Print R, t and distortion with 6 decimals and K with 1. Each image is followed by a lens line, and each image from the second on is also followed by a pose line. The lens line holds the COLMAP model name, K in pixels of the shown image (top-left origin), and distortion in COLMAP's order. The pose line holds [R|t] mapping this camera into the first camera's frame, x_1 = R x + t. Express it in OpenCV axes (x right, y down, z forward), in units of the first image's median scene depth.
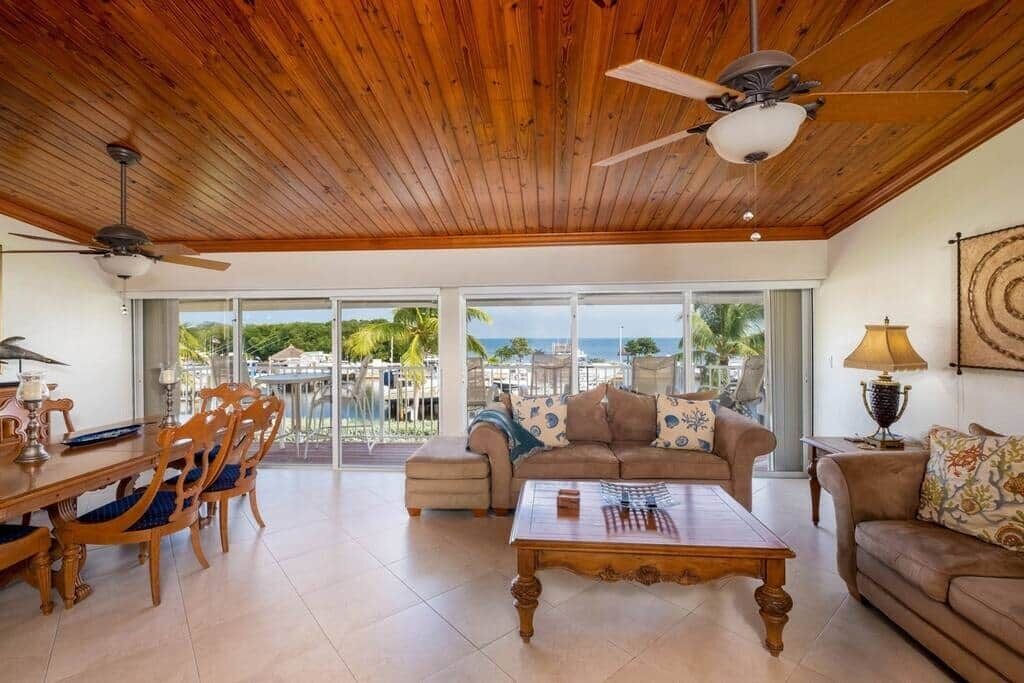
lens RADIAL K [[468.9, 0, 514.2], [0, 468.9, 340.4], [0, 0, 1]] dist [0.002457, 0.000269]
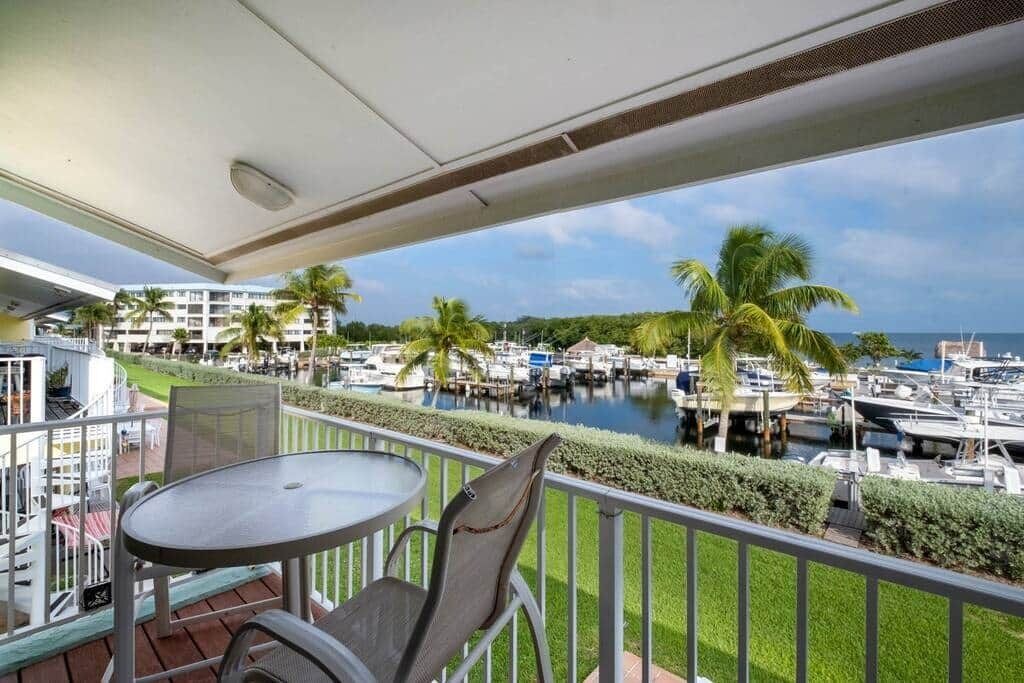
lens RADIAL K [[468.9, 0, 507.8], [0, 468.9, 333.4], [0, 0, 1]] dist [0.002457, 0.000269]
pose [[0.811077, 0.011535, -0.584826, -0.039509], [-0.011203, 0.999928, 0.004186, -0.002489], [0.584833, 0.003157, 0.811148, 0.153947]]
